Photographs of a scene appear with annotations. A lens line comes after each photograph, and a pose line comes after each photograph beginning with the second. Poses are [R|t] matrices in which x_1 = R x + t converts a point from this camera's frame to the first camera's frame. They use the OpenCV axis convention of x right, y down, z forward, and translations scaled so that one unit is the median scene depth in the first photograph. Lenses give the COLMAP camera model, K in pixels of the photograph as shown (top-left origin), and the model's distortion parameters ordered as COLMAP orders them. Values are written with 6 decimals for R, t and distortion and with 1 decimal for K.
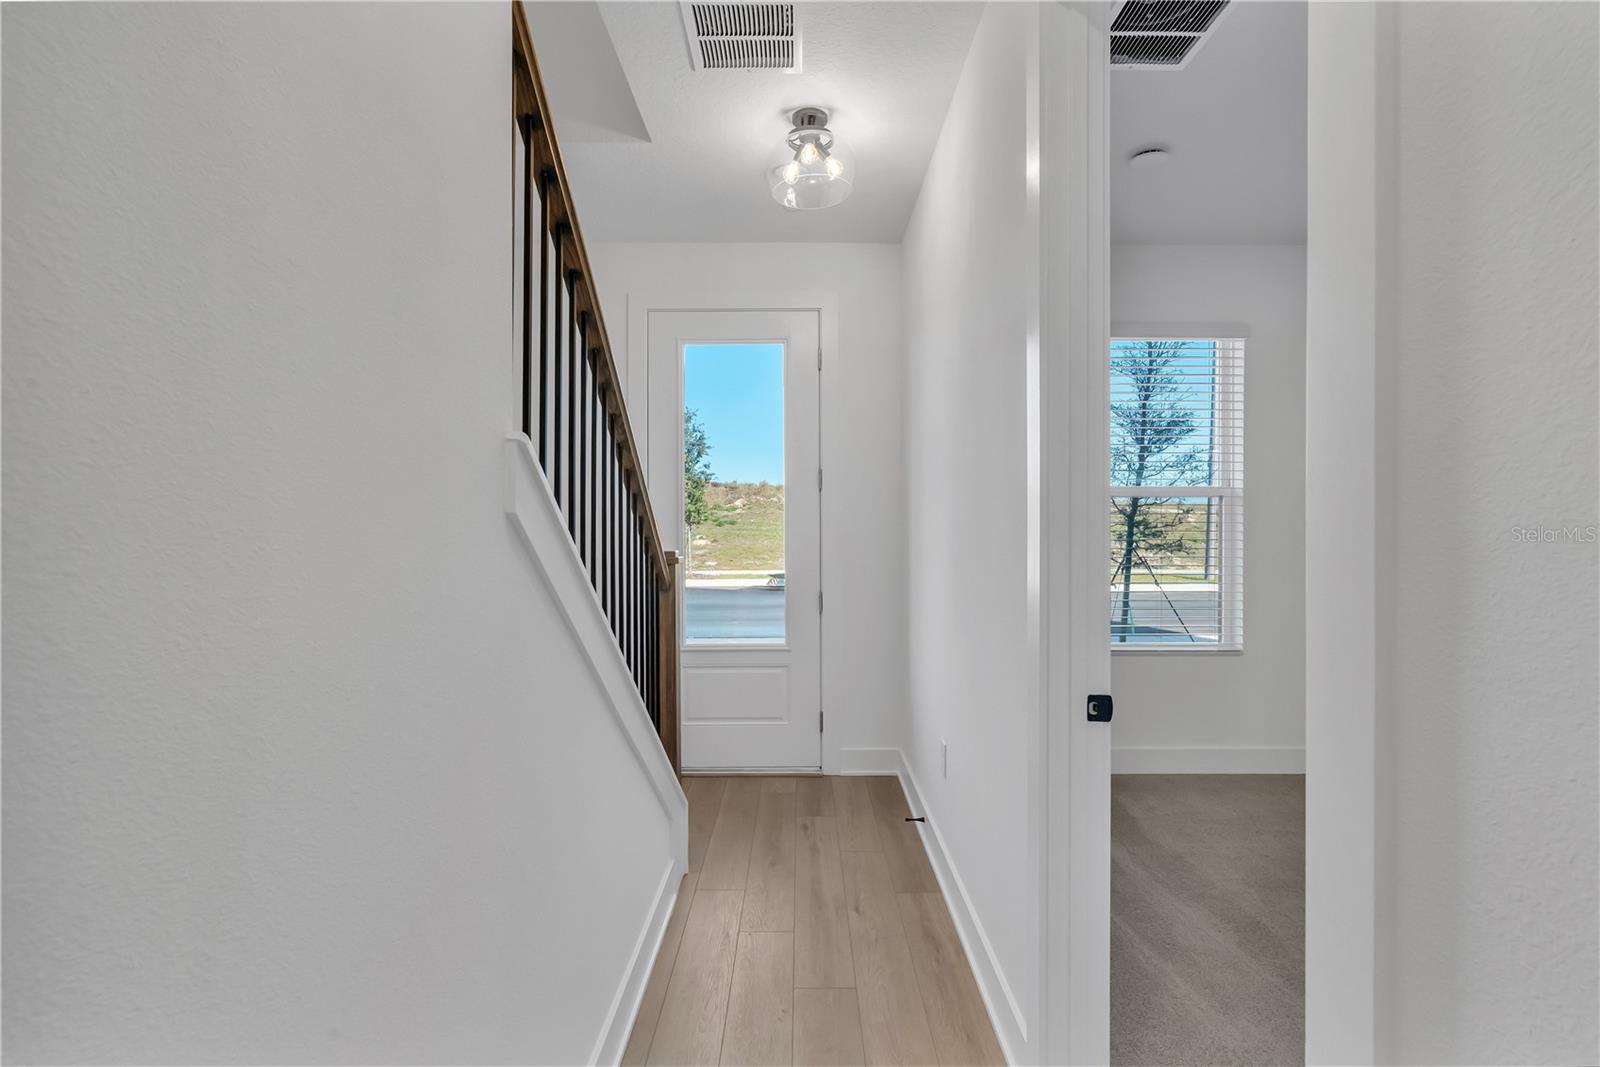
lens RADIAL K [[728.0, 0, 798.1], [0, 728.0, 527.0], [0, 0, 1]] dist [0.001178, 0.000160]
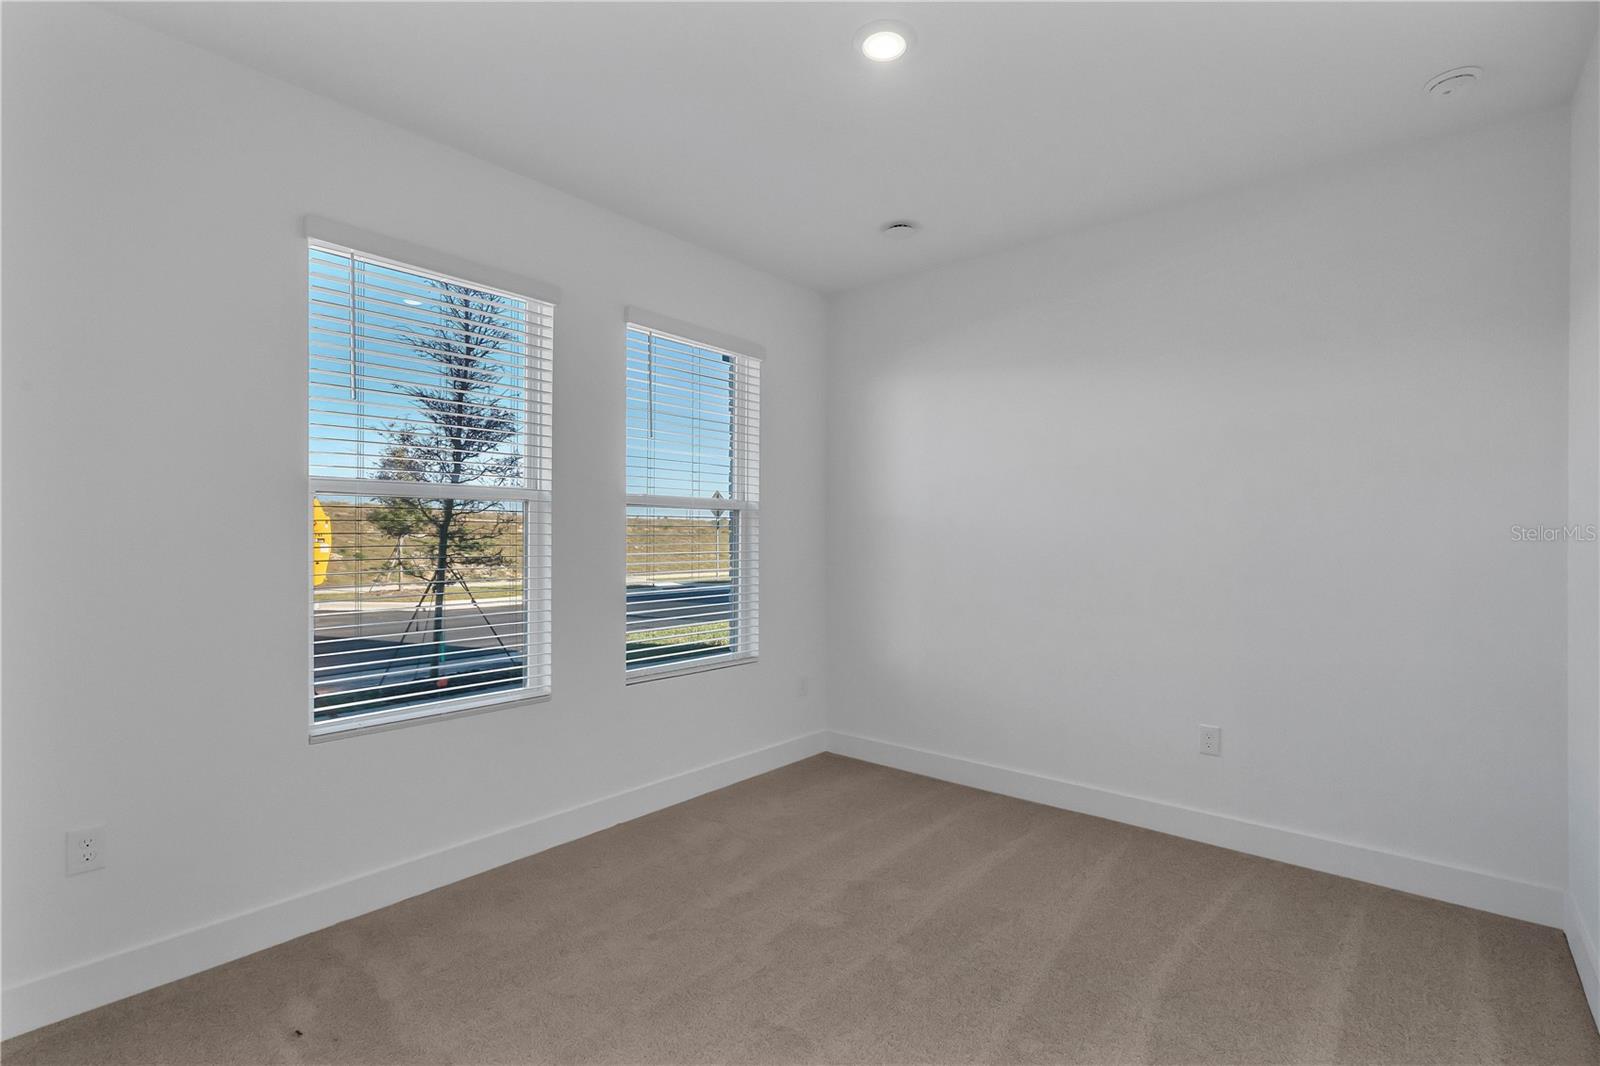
lens RADIAL K [[728.0, 0, 798.1], [0, 728.0, 526.5], [0, 0, 1]] dist [0.001178, 0.000160]
pose [[0.657282, 0.010538, 0.753571, 0.088173], [0.001075, 0.999888, -0.014920, -0.001066], [-0.753644, 0.010617, 0.657197, 0.128184]]
